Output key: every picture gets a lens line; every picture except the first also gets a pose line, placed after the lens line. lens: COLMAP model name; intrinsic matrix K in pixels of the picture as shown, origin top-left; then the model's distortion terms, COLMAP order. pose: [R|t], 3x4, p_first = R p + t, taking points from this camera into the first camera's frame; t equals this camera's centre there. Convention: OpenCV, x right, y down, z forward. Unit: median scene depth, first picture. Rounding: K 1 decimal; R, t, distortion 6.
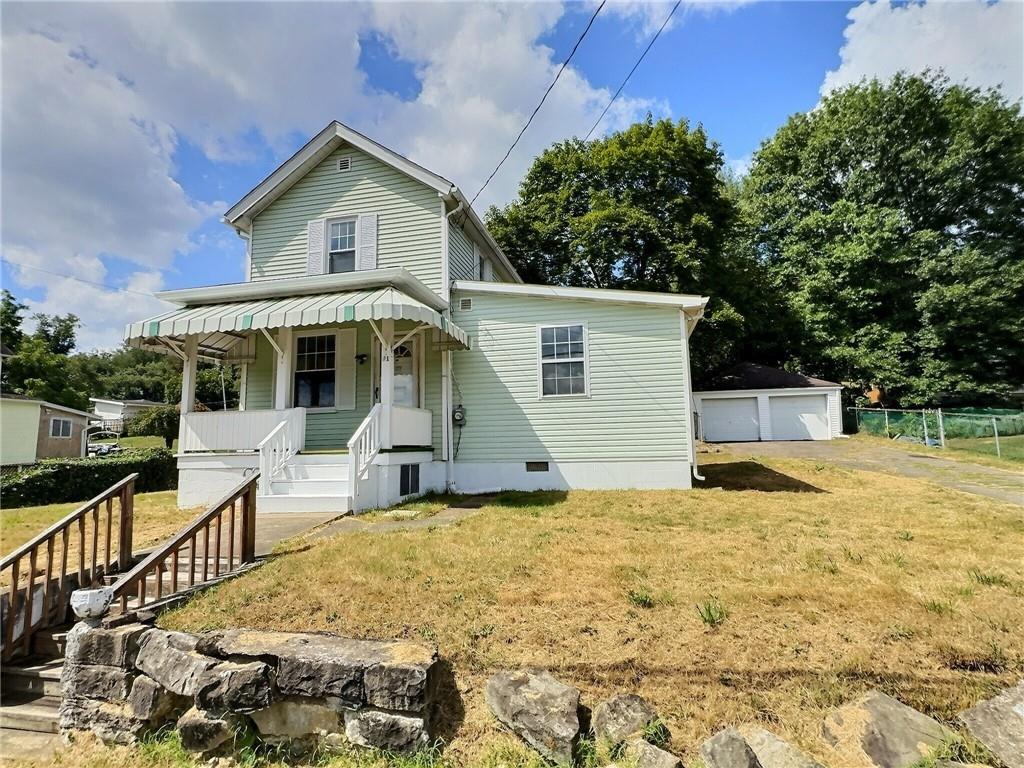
lens RADIAL K [[545.6, 0, 508.1], [0, 545.6, 385.2], [0, 0, 1]] dist [-0.000898, 0.000724]
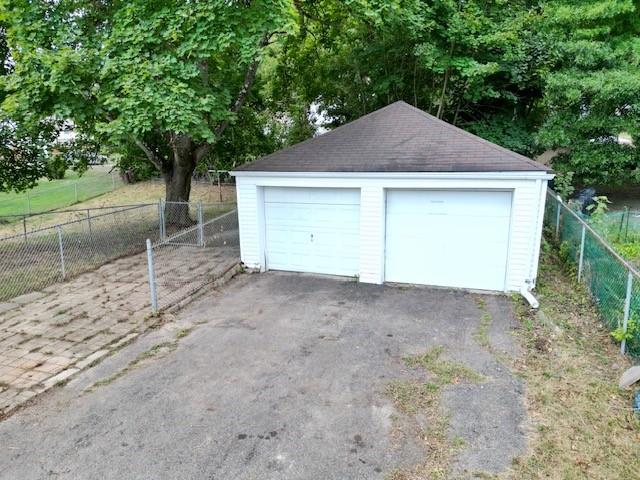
lens RADIAL K [[449.3, 0, 321.6], [0, 449.3, 241.3], [0, 0, 1]] dist [0.067947, -0.078166]
pose [[0.994789, 0.039049, -0.094178, 0.374988], [-0.011962, 0.962067, 0.272552, -0.030067], [0.101249, -0.270005, 0.957521, 0.510749]]
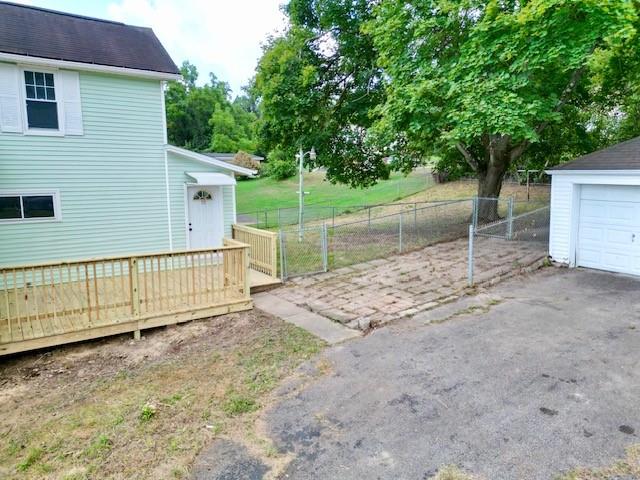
lens RADIAL K [[449.3, 0, 321.6], [0, 449.3, 241.3], [0, 0, 1]] dist [0.067947, -0.078166]
pose [[0.740662, 0.121373, -0.660824, 0.387049], [0.066320, 0.965538, 0.251672, -0.035996], [0.668597, -0.230229, 0.707087, 0.450413]]
